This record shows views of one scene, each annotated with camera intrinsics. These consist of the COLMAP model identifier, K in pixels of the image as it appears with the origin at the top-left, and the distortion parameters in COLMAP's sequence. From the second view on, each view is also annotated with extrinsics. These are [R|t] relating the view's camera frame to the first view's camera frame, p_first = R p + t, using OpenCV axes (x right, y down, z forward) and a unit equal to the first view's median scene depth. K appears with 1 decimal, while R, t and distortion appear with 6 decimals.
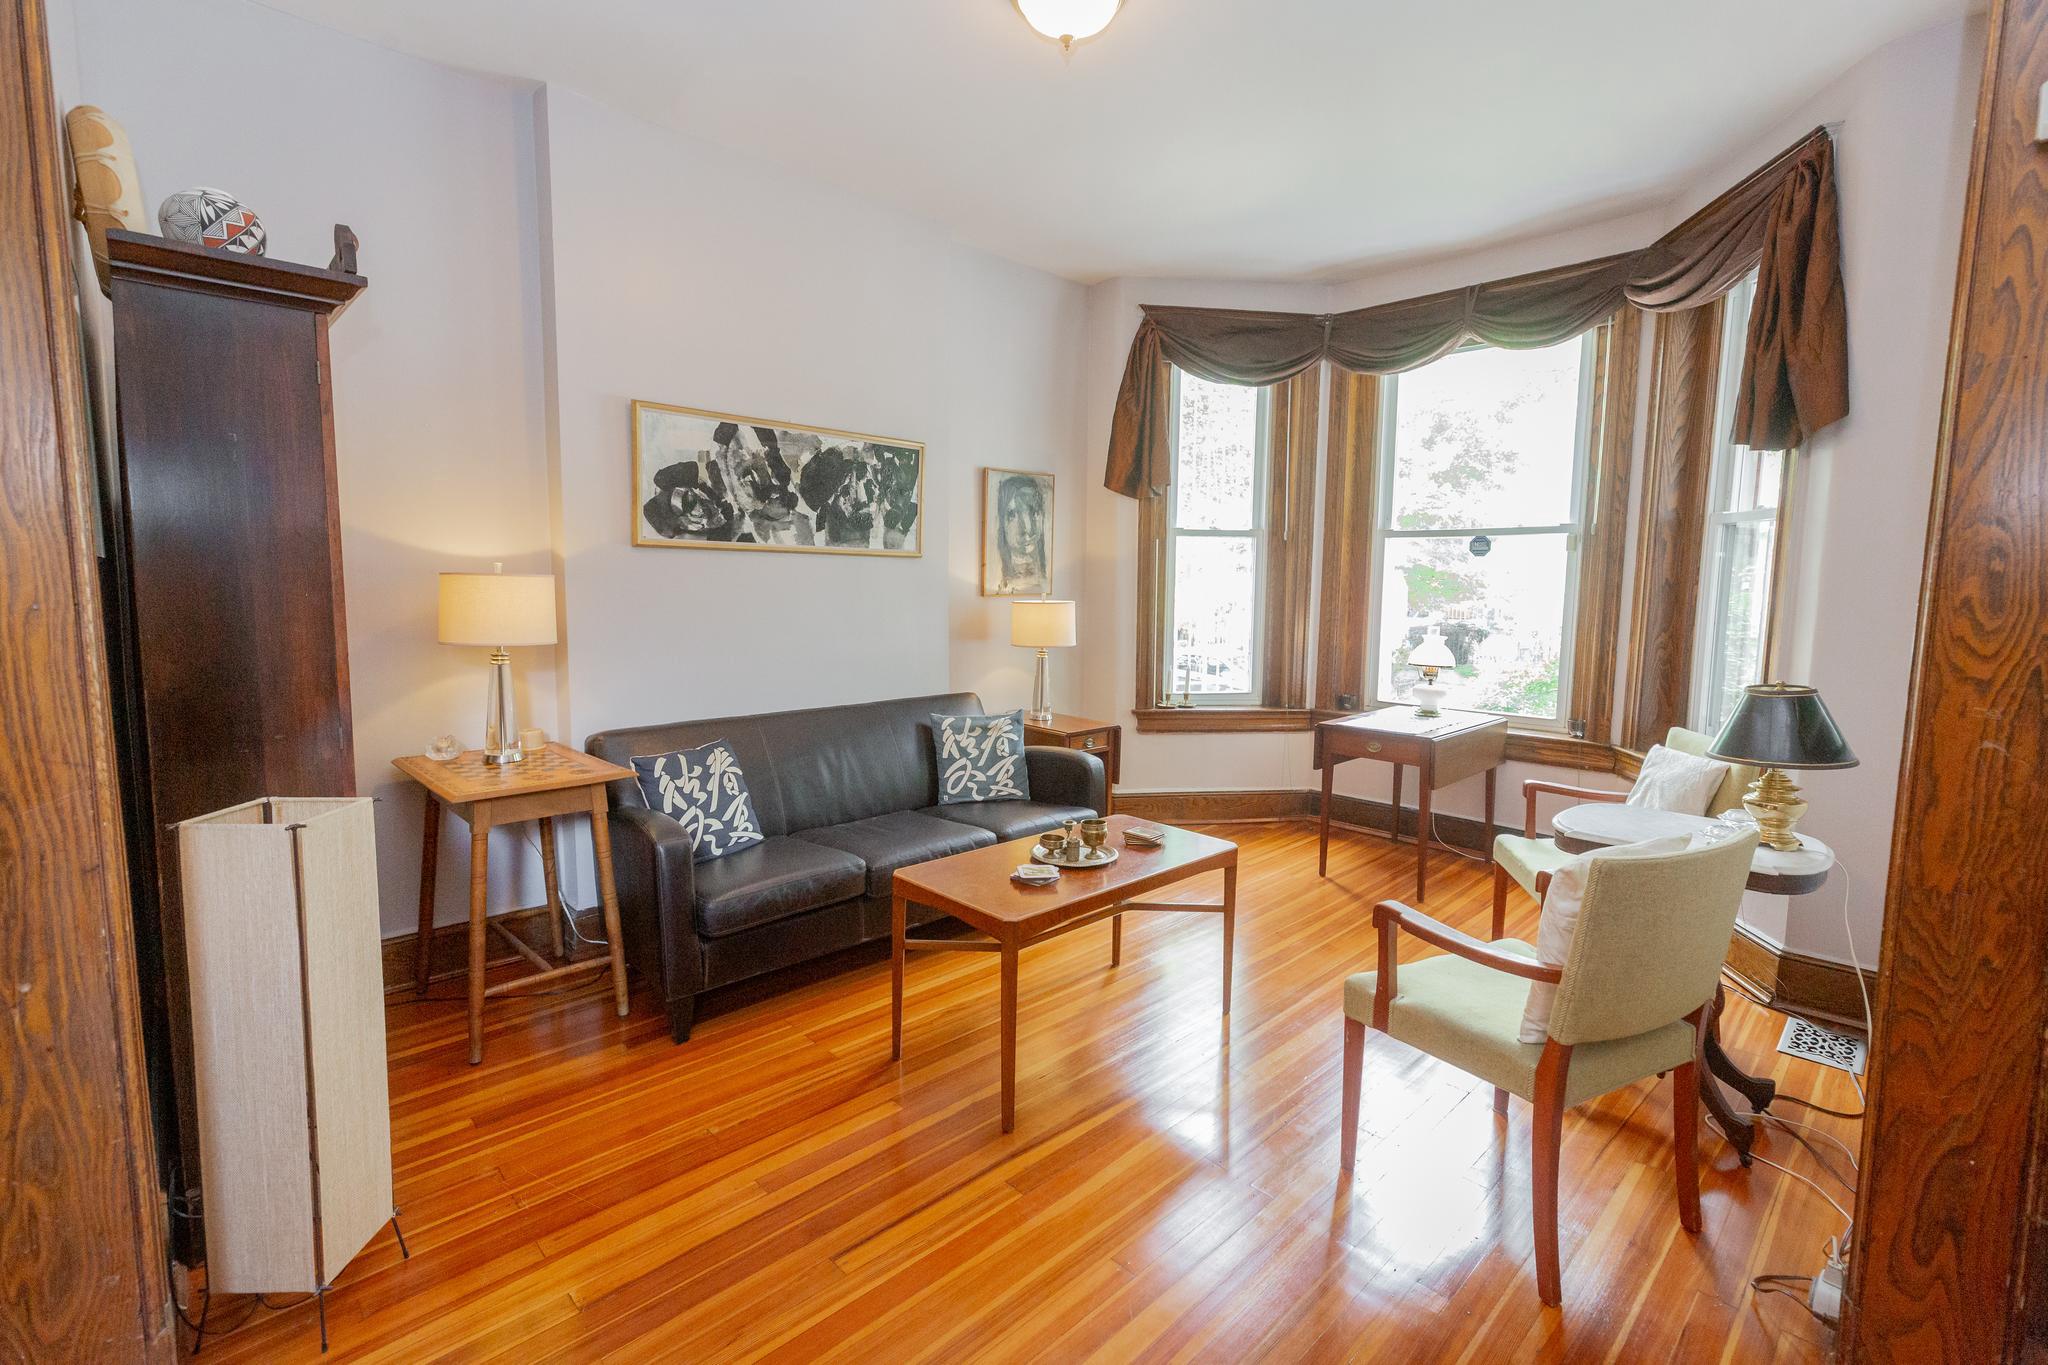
lens RADIAL K [[918.3, 0, 1022.1], [0, 918.3, 672.0], [0, 0, 1]] dist [0.004124, -0.000643]
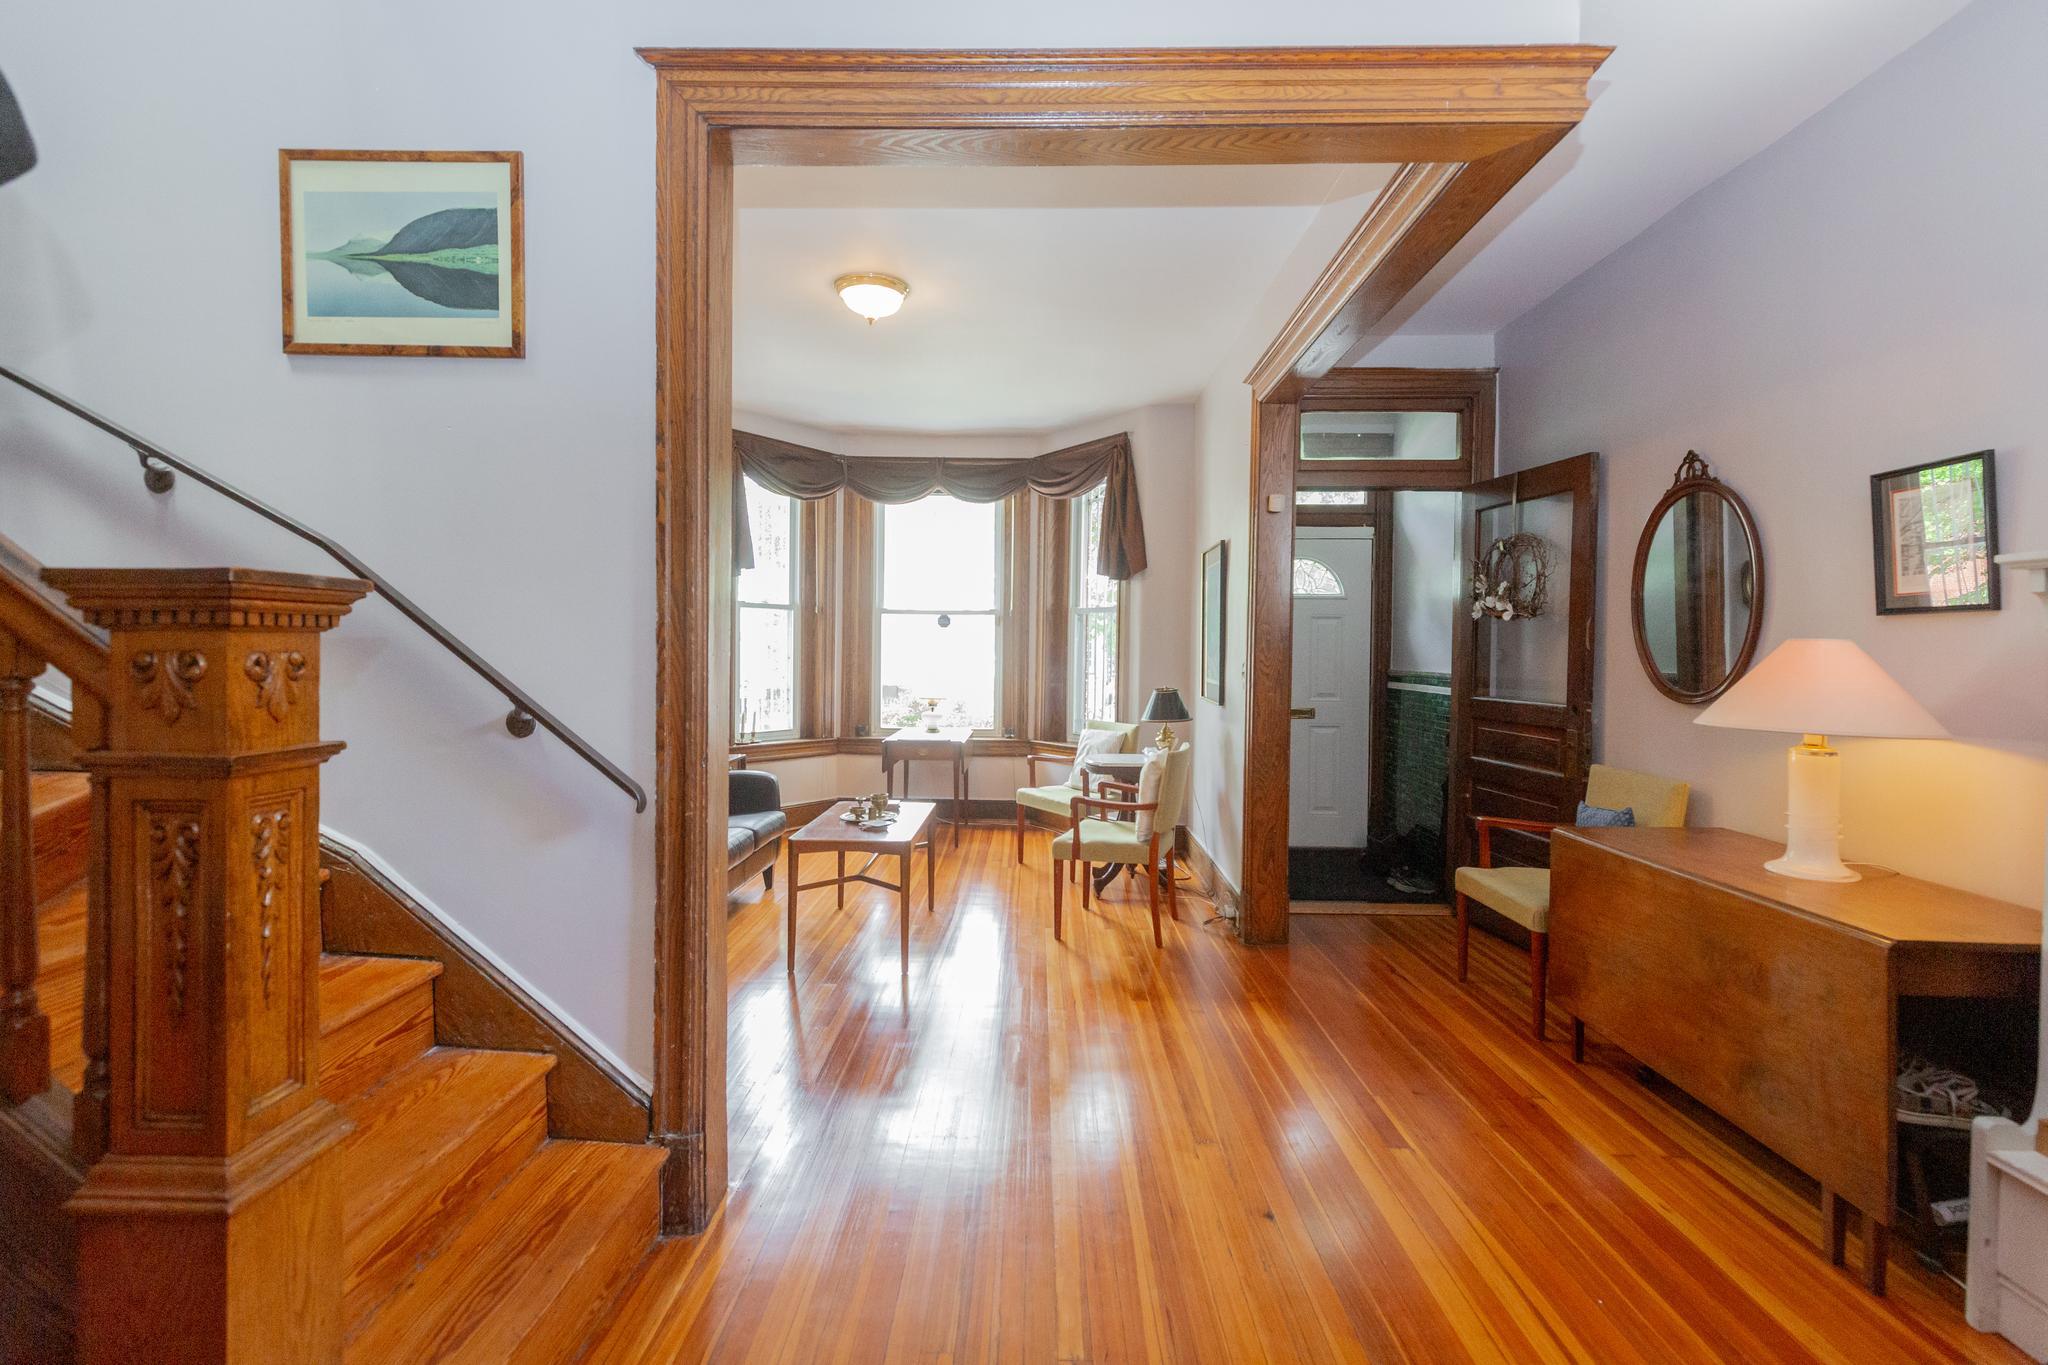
lens RADIAL K [[918.3, 0, 1022.8], [0, 918.3, 654.3], [0, 0, 1]] dist [0.004124, -0.000643]
pose [[0.704706, -0.004782, 0.709483, -0.633561], [0.070672, 0.995477, -0.063487, 0.031951], [-0.705971, 0.094880, 0.701857, -0.211218]]
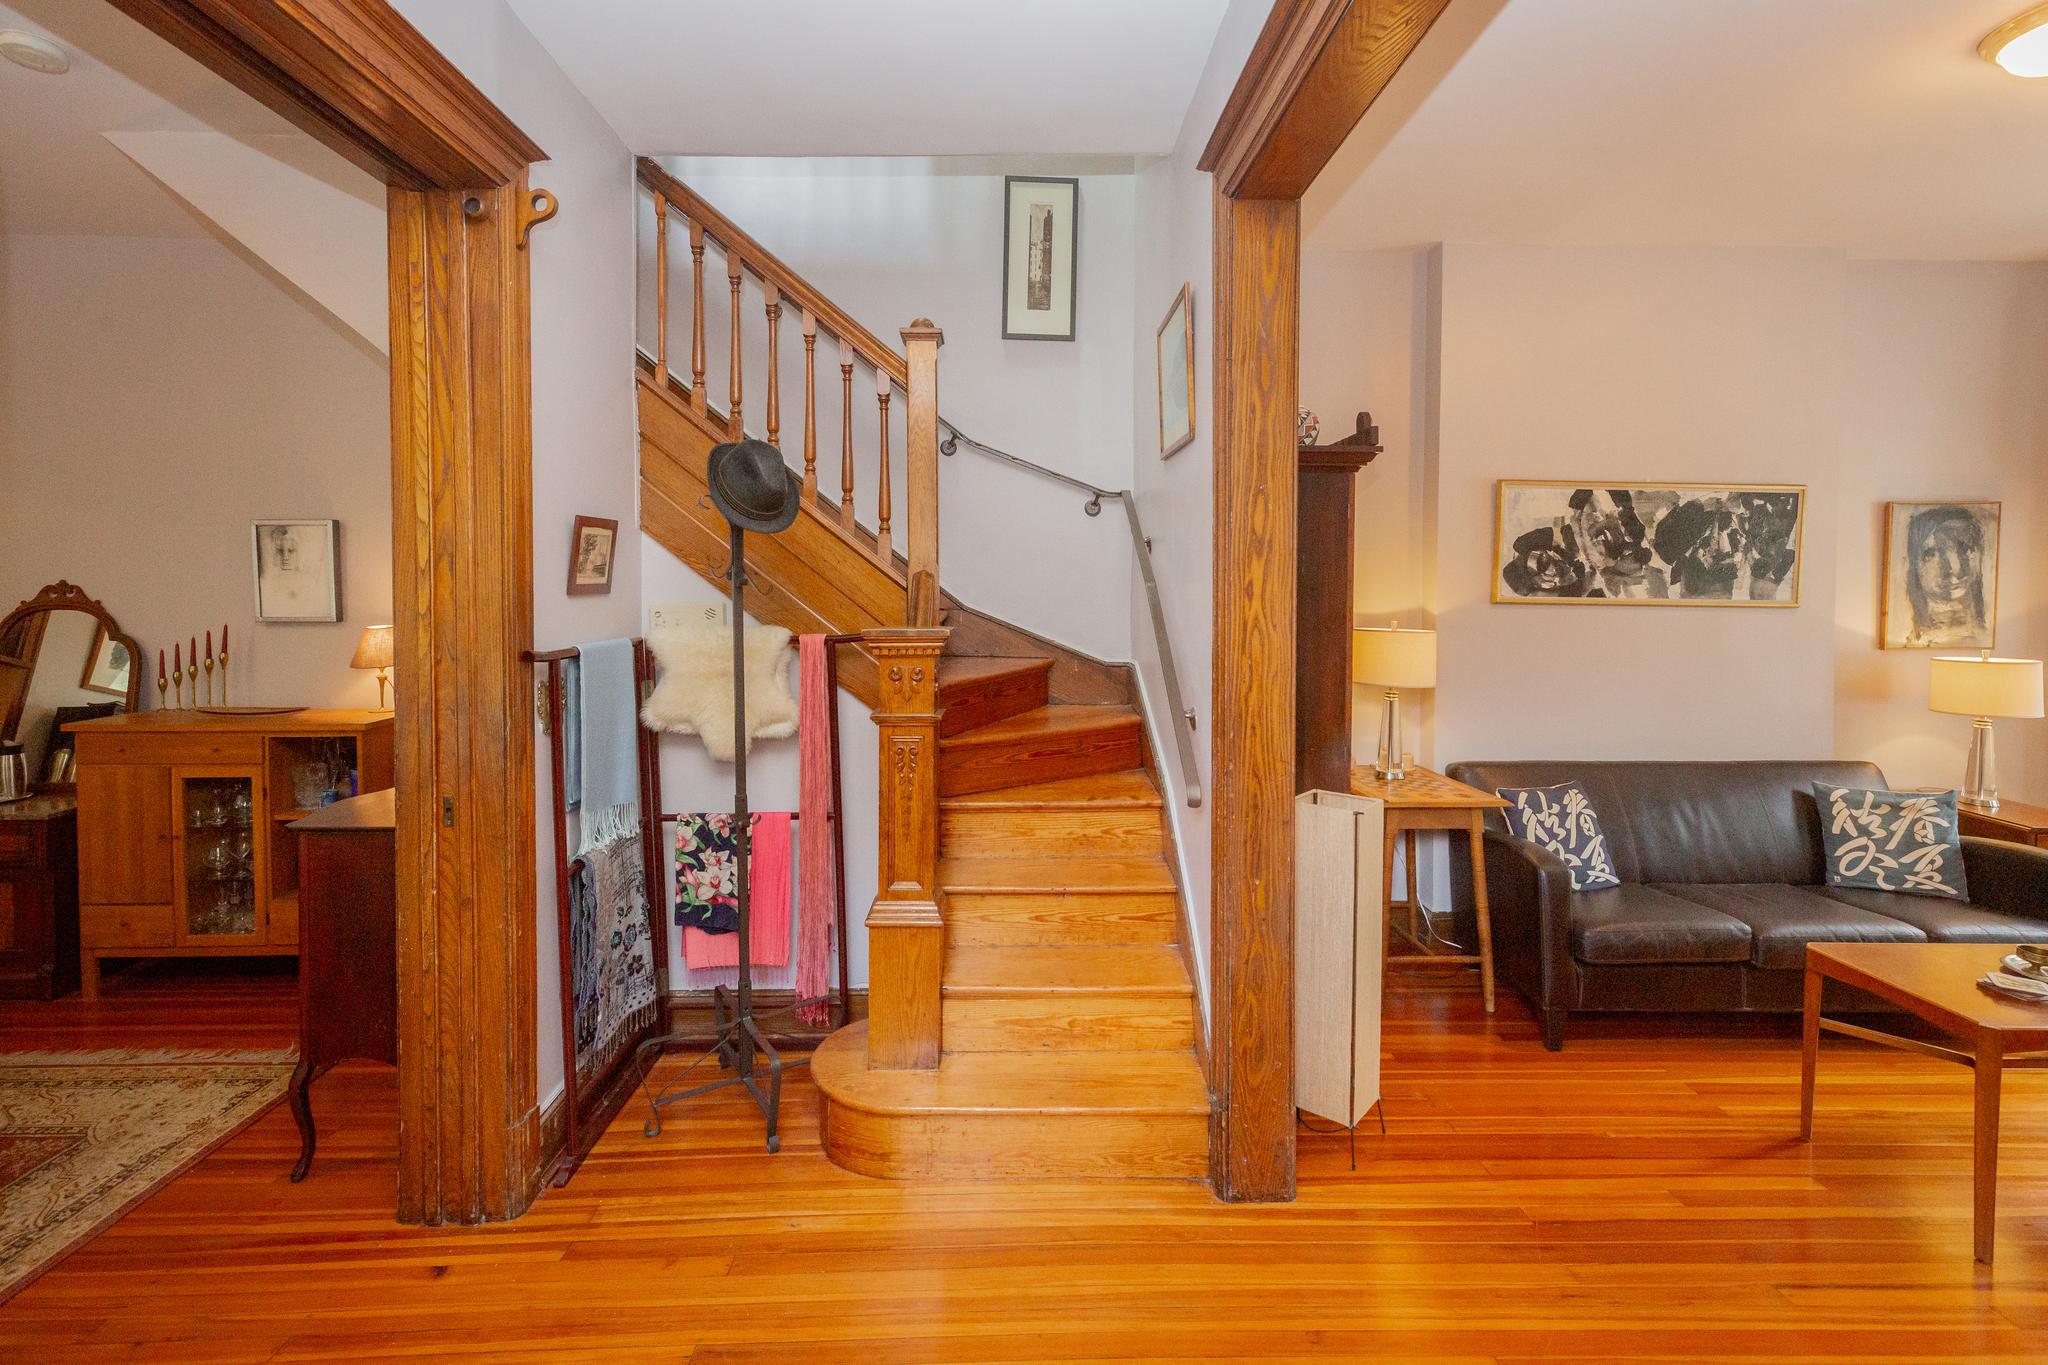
lens RADIAL K [[918.3, 0, 1038.8], [0, 918.3, 616.6], [0, 0, 1]] dist [0.004124, -0.000643]
pose [[0.738836, 0.010320, -0.673807, -0.059734], [-0.066349, 0.996139, -0.057495, -0.015058], [0.670611, 0.087186, 0.736667, -0.219013]]
